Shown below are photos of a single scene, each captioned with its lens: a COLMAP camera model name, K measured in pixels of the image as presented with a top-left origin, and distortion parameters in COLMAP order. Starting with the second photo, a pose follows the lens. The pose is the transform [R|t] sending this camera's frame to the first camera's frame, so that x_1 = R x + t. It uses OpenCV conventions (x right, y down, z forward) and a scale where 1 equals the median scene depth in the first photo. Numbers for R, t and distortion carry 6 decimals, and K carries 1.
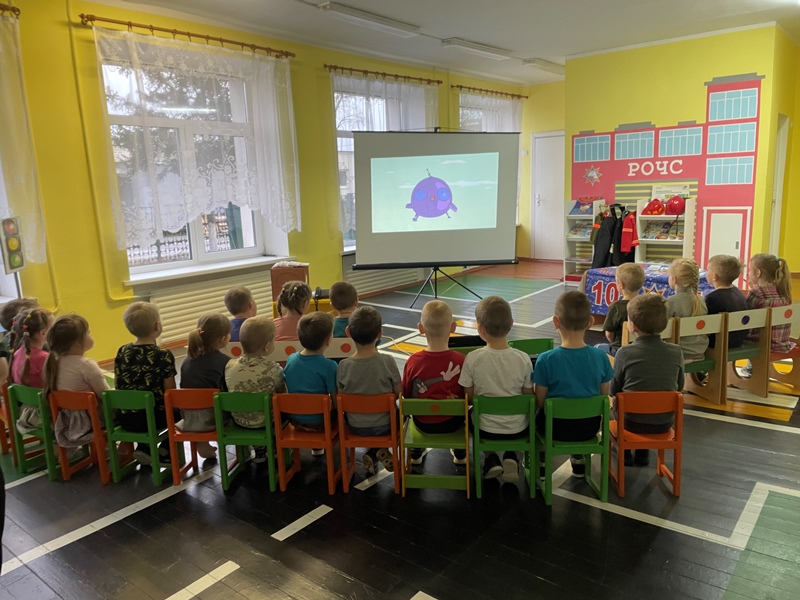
lens RADIAL K [[602.9, 0, 400.0], [0, 602.9, 300.0], [0, 0, 1]] dist [0.087197, -0.104237]
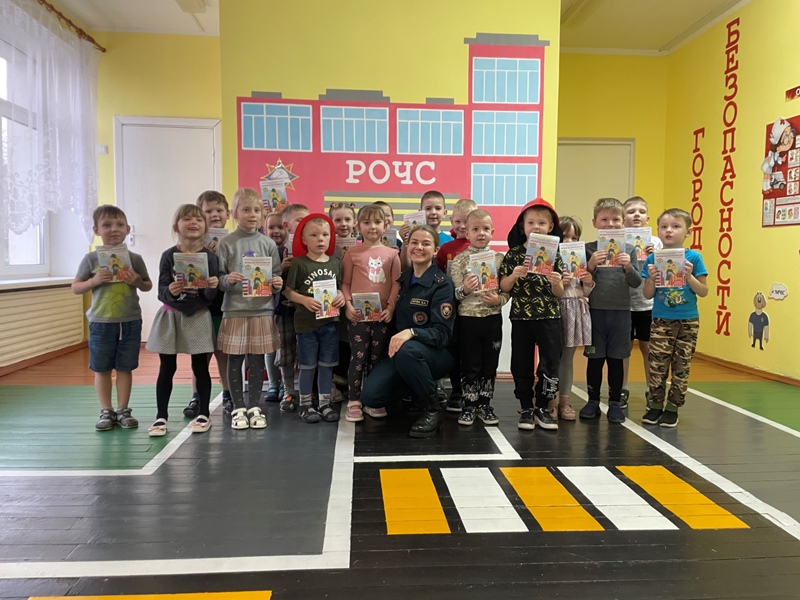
lens RADIAL K [[602.9, 0, 400.0], [0, 602.9, 300.0], [0, 0, 1]] dist [0.087197, -0.104237]
pose [[0.719174, 0.004683, 0.694815, 0.027527], [0.094889, 0.989947, -0.104888, -0.037764], [-0.688321, 0.141363, 0.711499, 0.640806]]
